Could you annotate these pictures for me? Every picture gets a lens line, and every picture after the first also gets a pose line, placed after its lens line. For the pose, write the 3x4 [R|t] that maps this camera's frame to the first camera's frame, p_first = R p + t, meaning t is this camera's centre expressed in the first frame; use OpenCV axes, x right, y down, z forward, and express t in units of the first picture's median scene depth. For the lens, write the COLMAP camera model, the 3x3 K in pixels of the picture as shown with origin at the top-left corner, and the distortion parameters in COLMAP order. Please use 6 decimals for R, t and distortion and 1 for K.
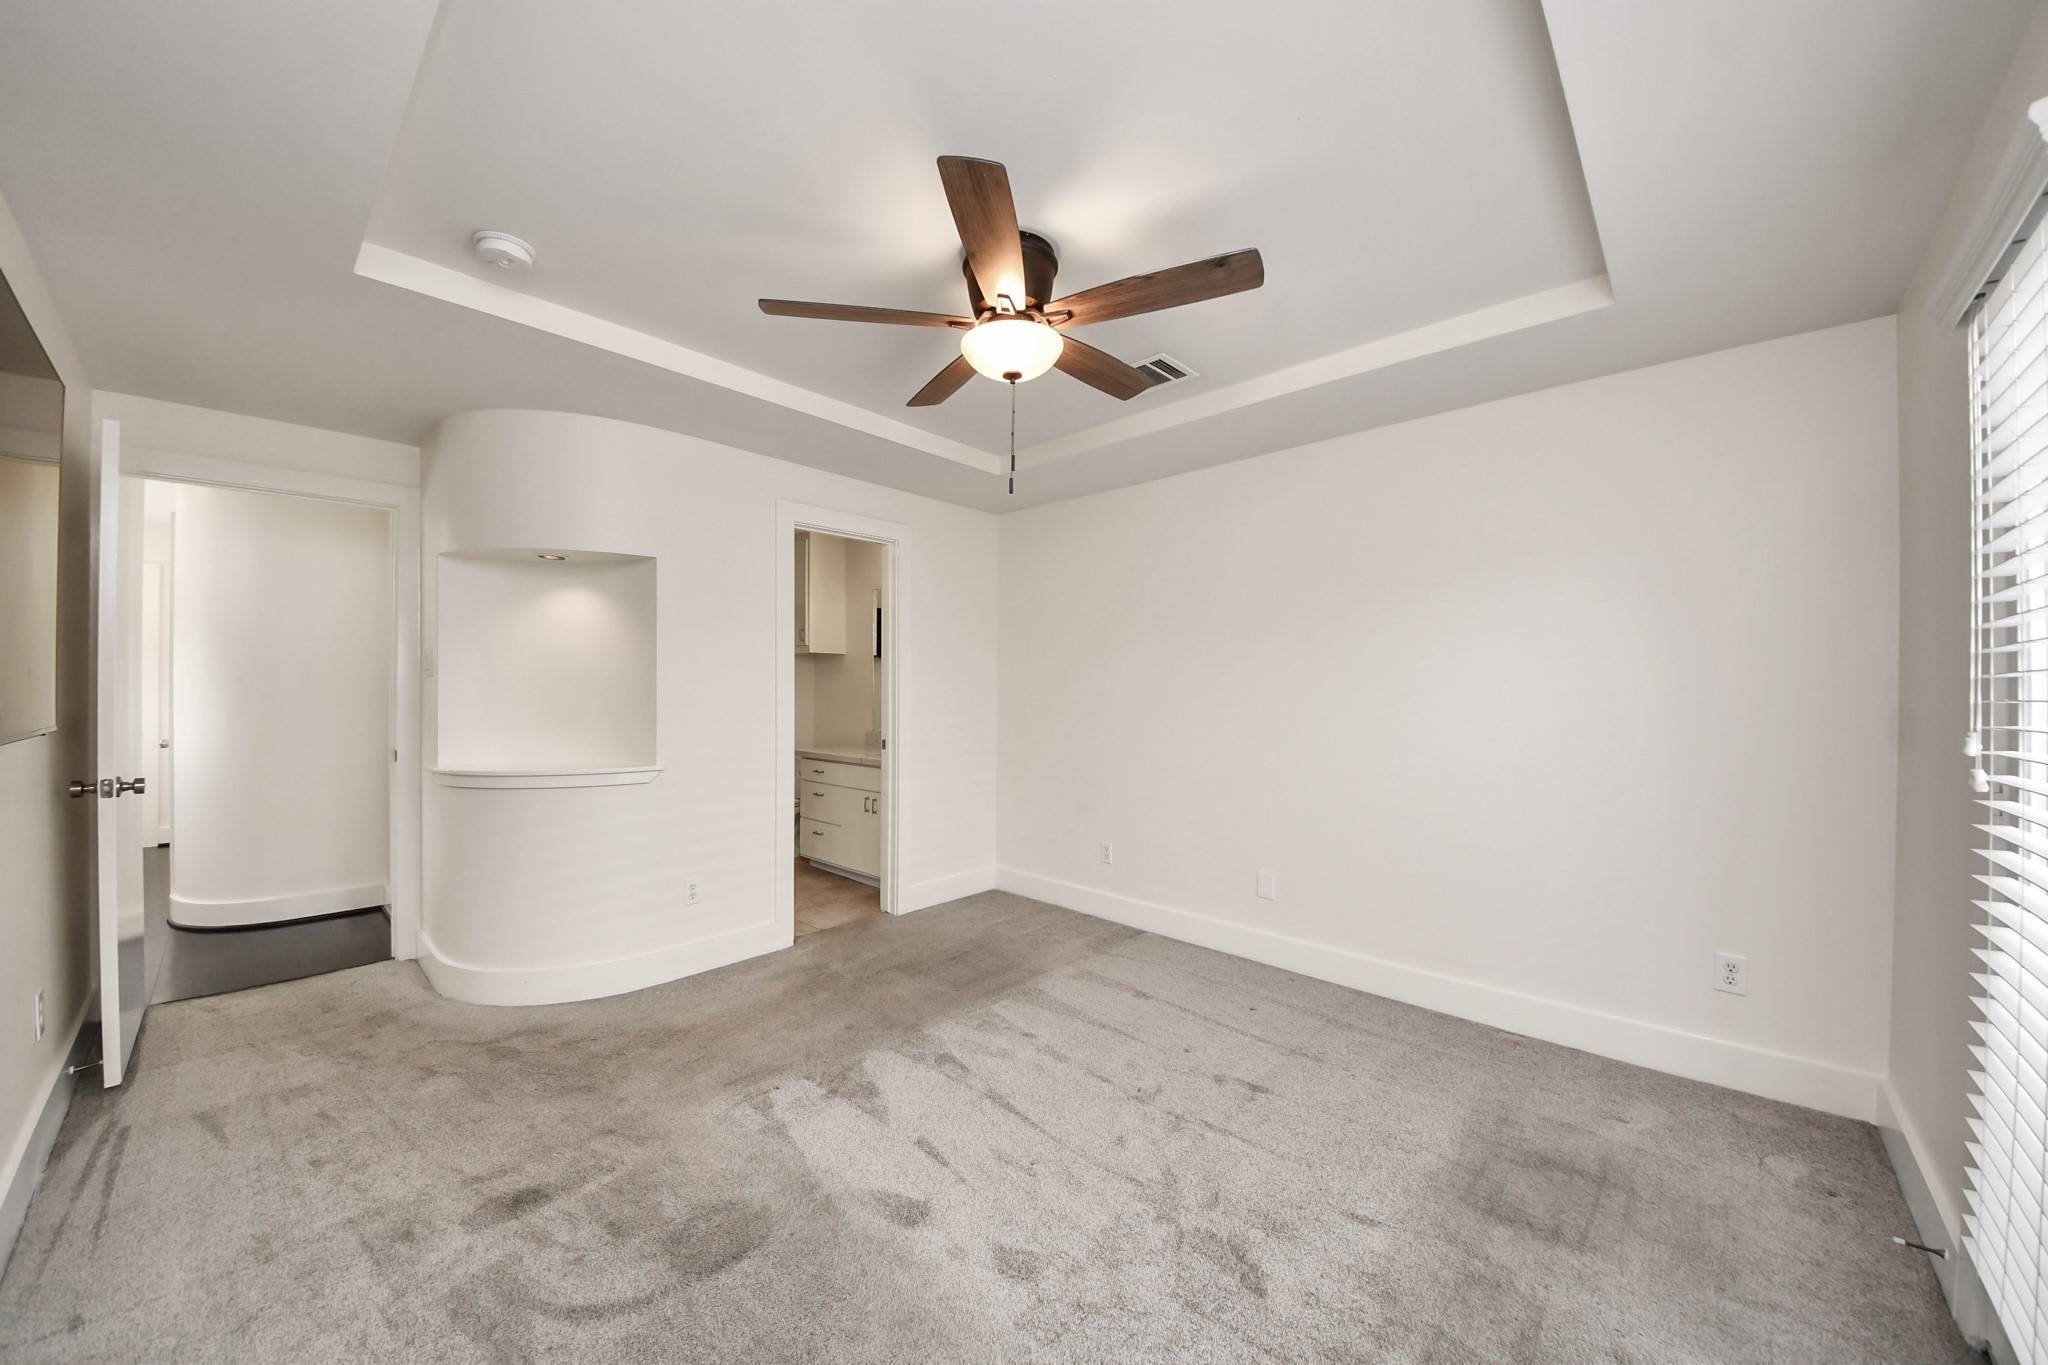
lens RADIAL K [[728.8, 0, 1015.5], [0, 728.8, 690.2], [0, 0, 1]] dist [0.028538, -0.019165]
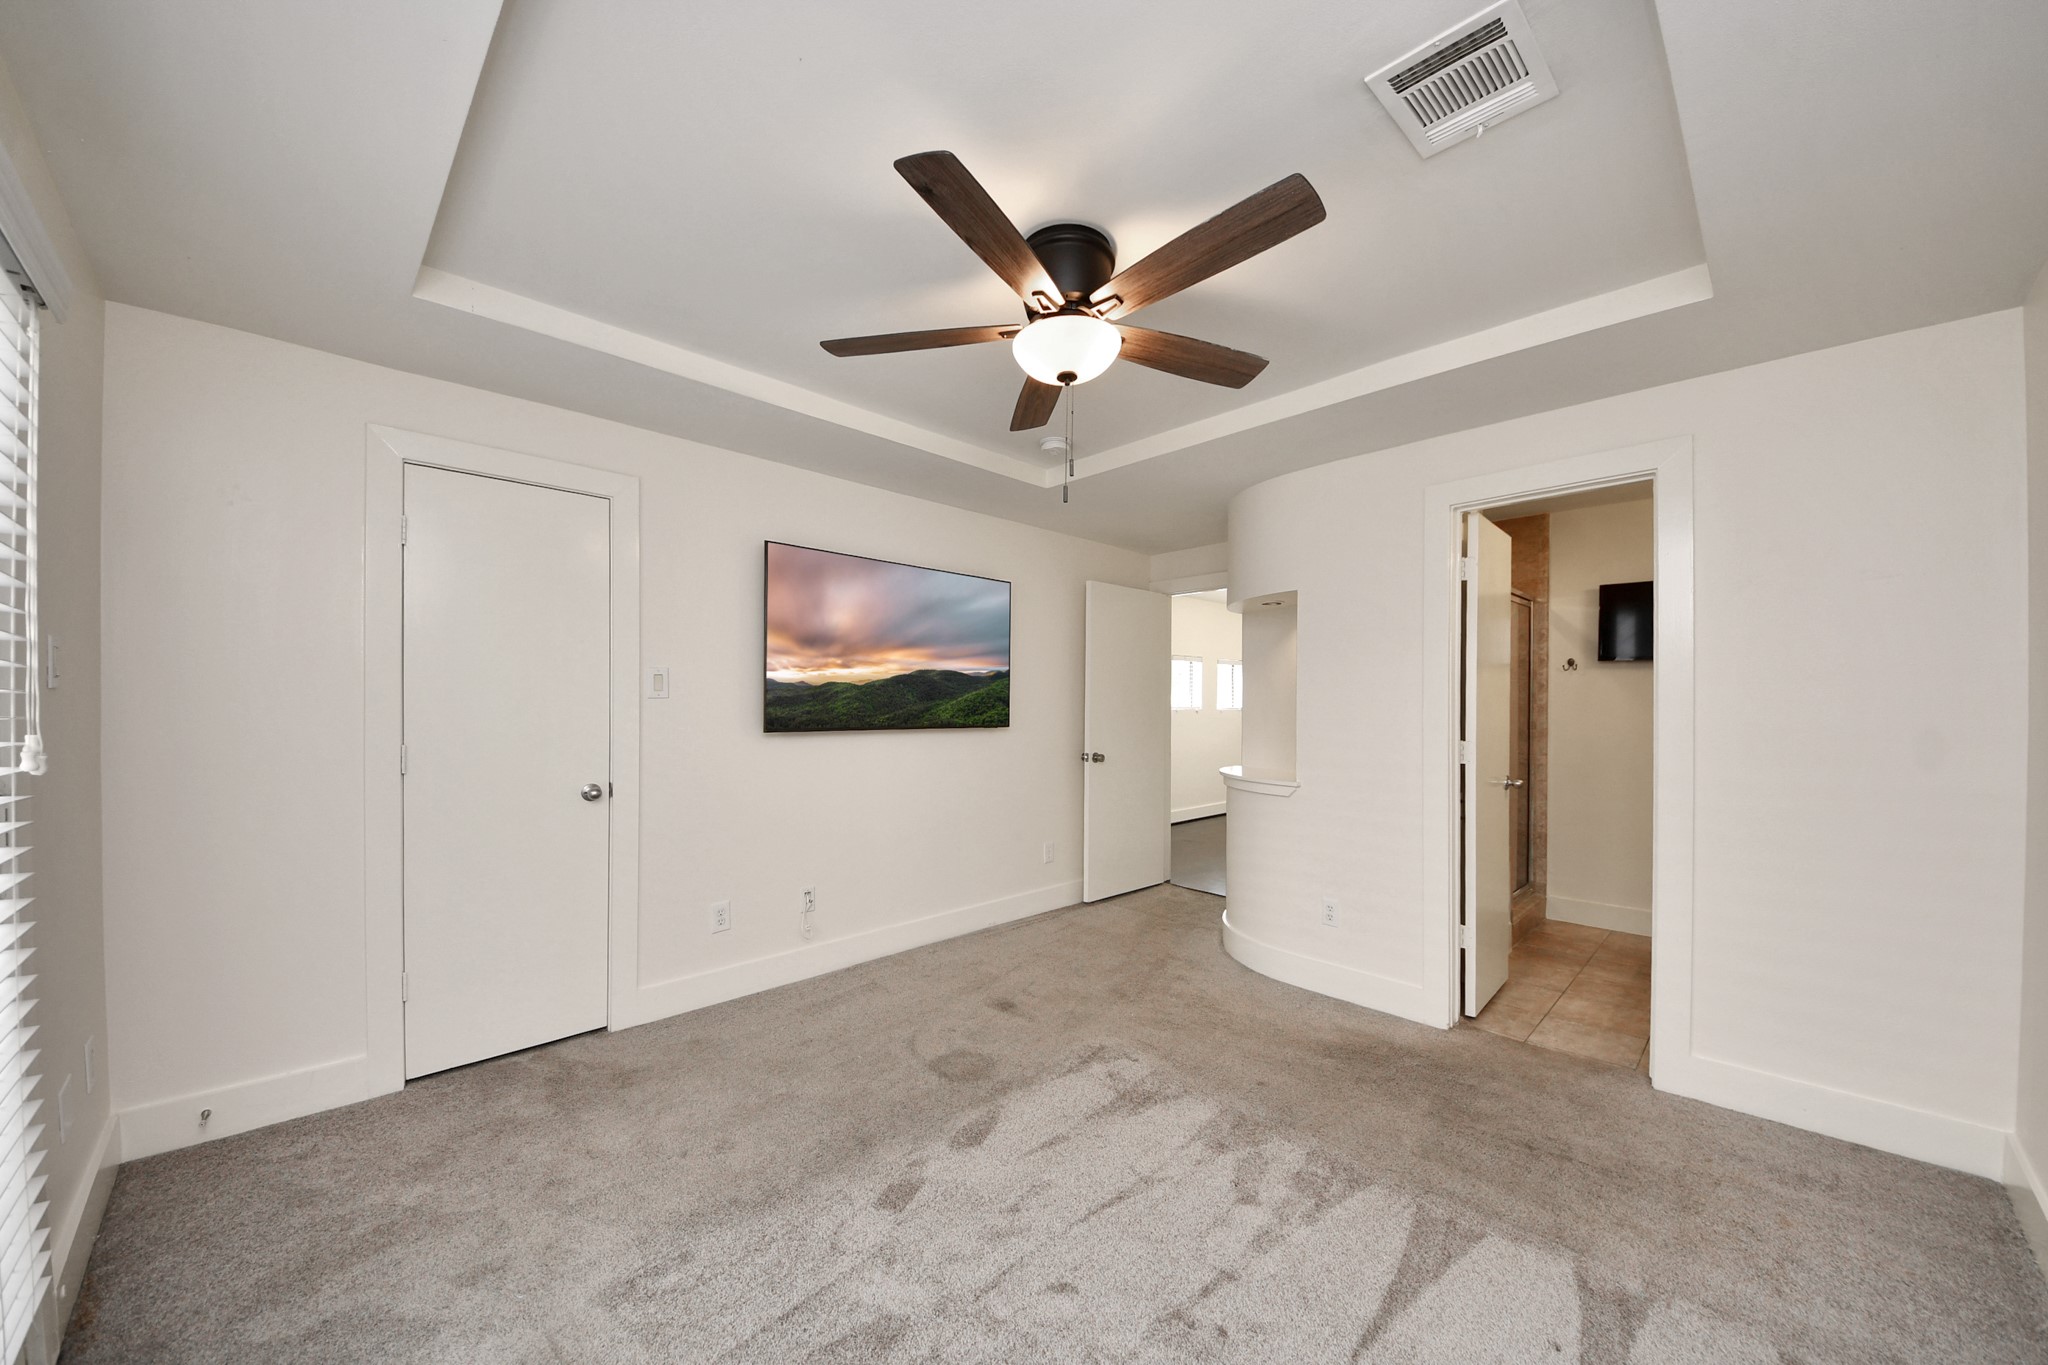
lens RADIAL K [[728.8, 0, 1015.5], [0, 728.8, 690.2], [0, 0, 1]] dist [0.028538, -0.019165]
pose [[-0.048739, -0.027314, -0.998438, 0.736486], [-0.009888, 0.999590, -0.026863, 0.002712], [0.998763, 0.008564, -0.048989, 0.770267]]
